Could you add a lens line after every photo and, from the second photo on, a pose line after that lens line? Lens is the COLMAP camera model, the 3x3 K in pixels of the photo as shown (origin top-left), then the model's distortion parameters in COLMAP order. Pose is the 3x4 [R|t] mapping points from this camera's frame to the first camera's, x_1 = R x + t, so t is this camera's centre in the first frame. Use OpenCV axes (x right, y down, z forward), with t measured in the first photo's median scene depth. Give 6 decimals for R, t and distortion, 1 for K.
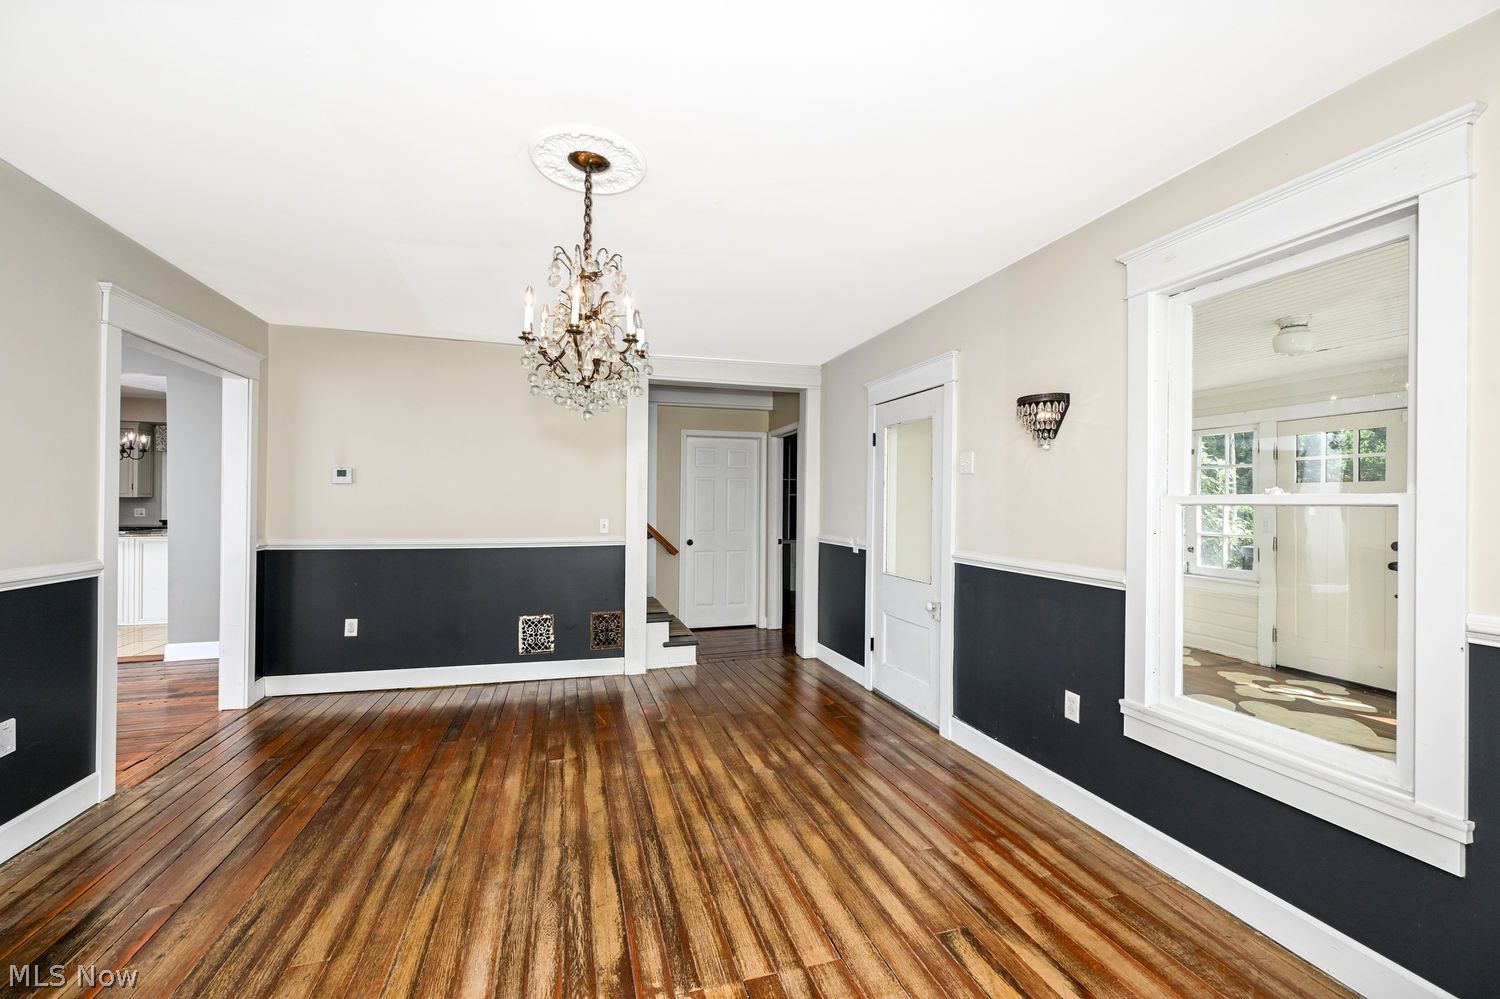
lens RADIAL K [[604.5, 0, 752.3], [0, 604.5, 502.5], [0, 0, 1]] dist [-0.002251, 0.000726]
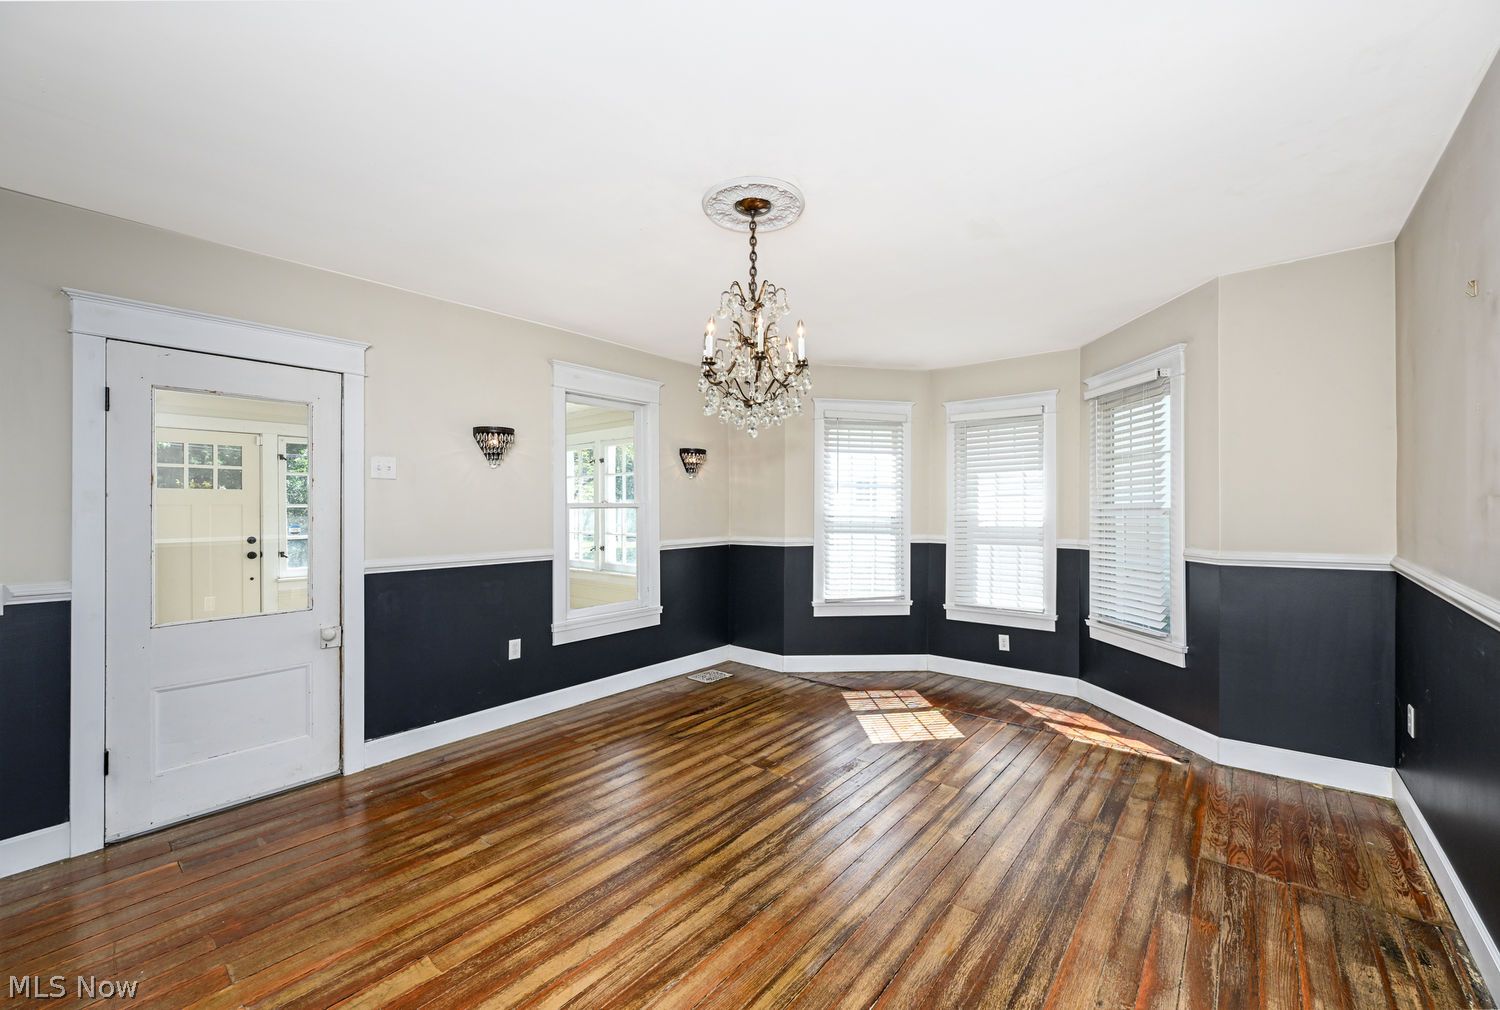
lens RADIAL K [[604.5, 0, 751.3], [0, 604.5, 501.7], [0, 0, 1]] dist [-0.002251, 0.000726]
pose [[-0.549930, 0.001214, 0.835210, -1.151346], [0.001755, 0.999998, -0.000298, -0.014832], [-0.835209, 0.001302, -0.549931, 1.539979]]
